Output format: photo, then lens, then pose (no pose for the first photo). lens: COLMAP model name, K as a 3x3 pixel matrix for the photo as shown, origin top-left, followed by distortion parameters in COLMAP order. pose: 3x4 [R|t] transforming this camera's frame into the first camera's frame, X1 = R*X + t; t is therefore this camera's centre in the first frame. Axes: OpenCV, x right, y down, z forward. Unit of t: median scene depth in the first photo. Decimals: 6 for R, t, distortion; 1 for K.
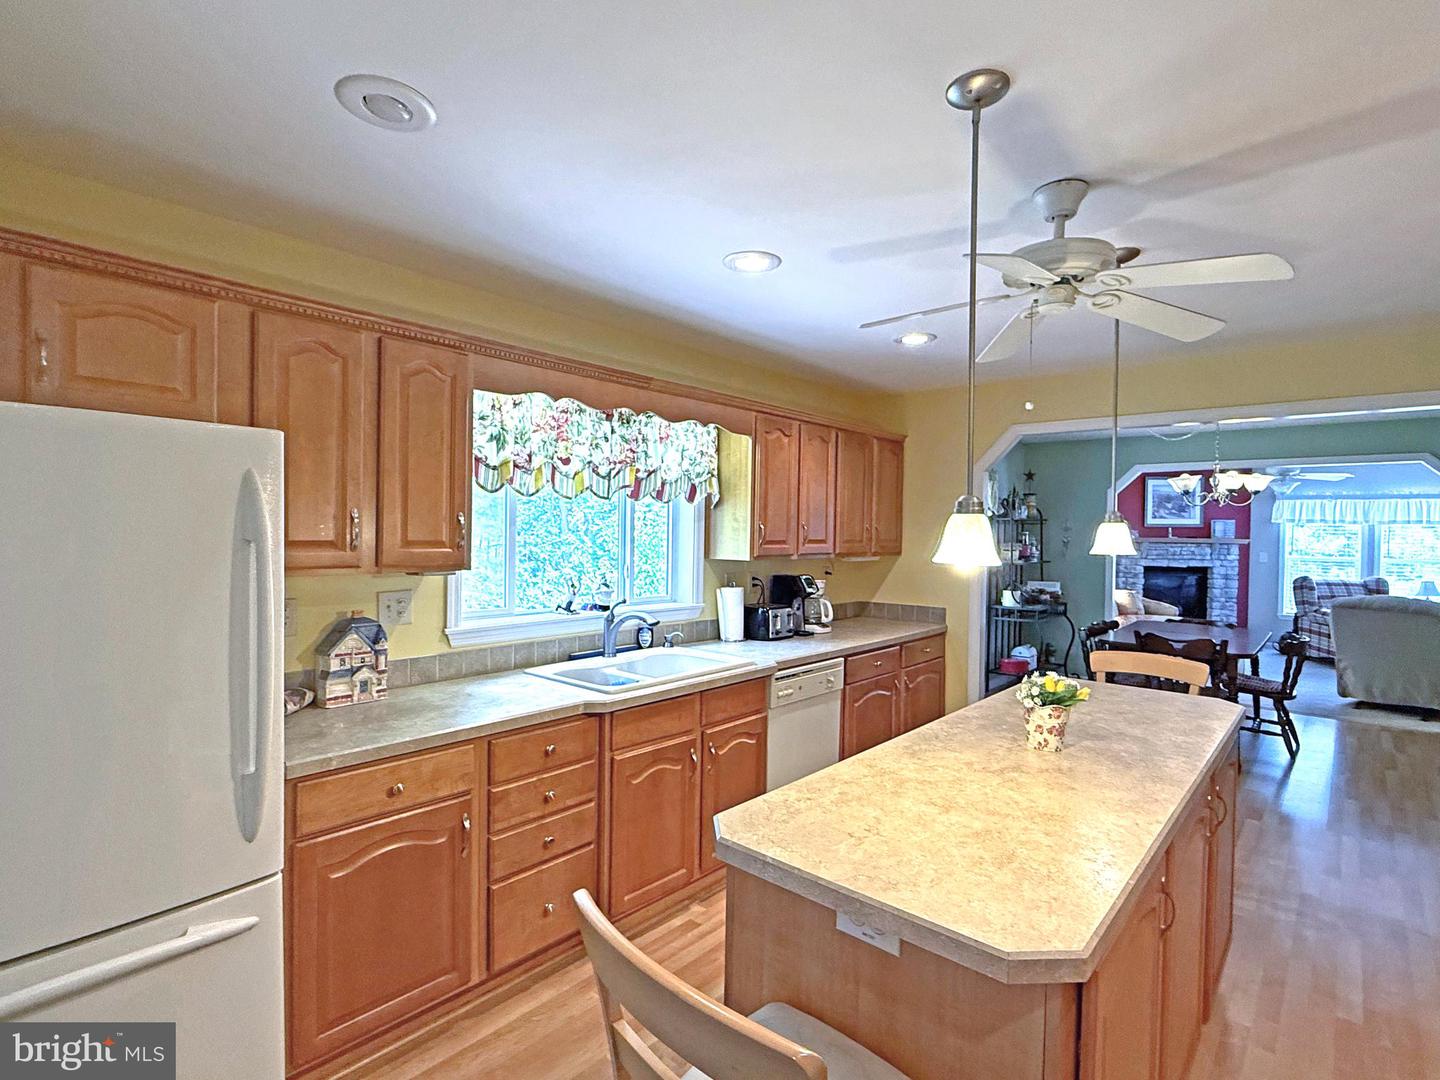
lens RADIAL K [[725.7, 0, 715.7], [0, 725.7, 537.8], [0, 0, 1]] dist [0.005649, 0.000479]
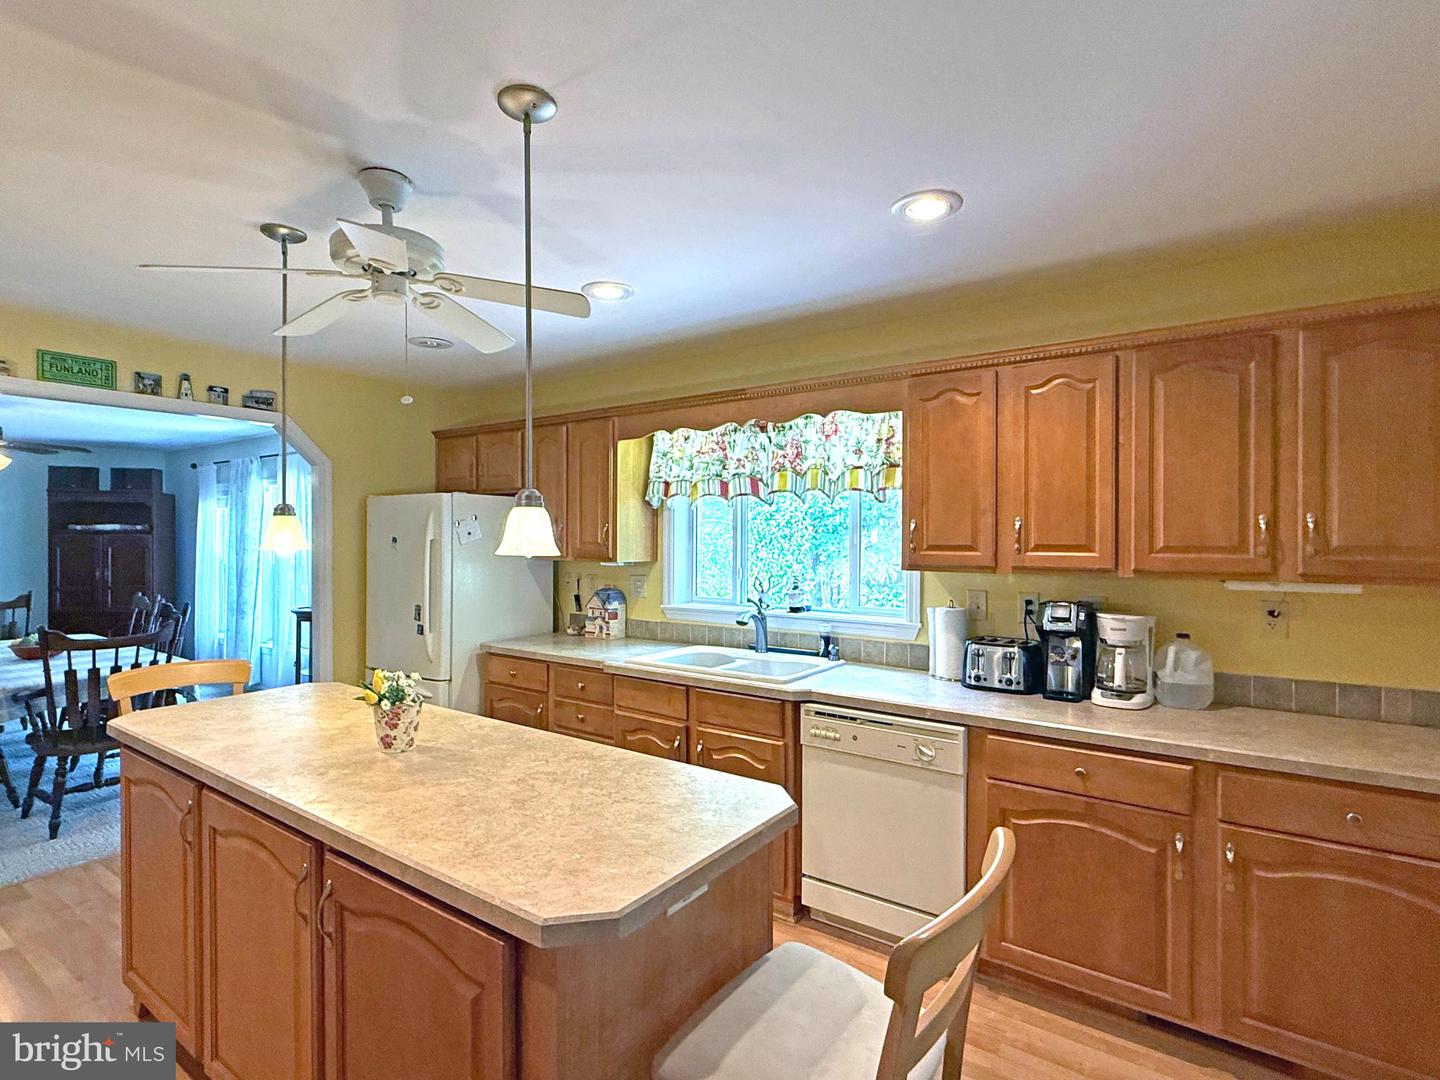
lens RADIAL K [[725.7, 0, 720.1], [0, 725.7, 537.9], [0, 0, 1]] dist [0.005649, 0.000479]
pose [[0.101981, -0.012152, -0.994712, 1.196065], [-0.011395, 0.999846, -0.013383, 0.013145], [0.994721, 0.012700, 0.101827, 1.084439]]
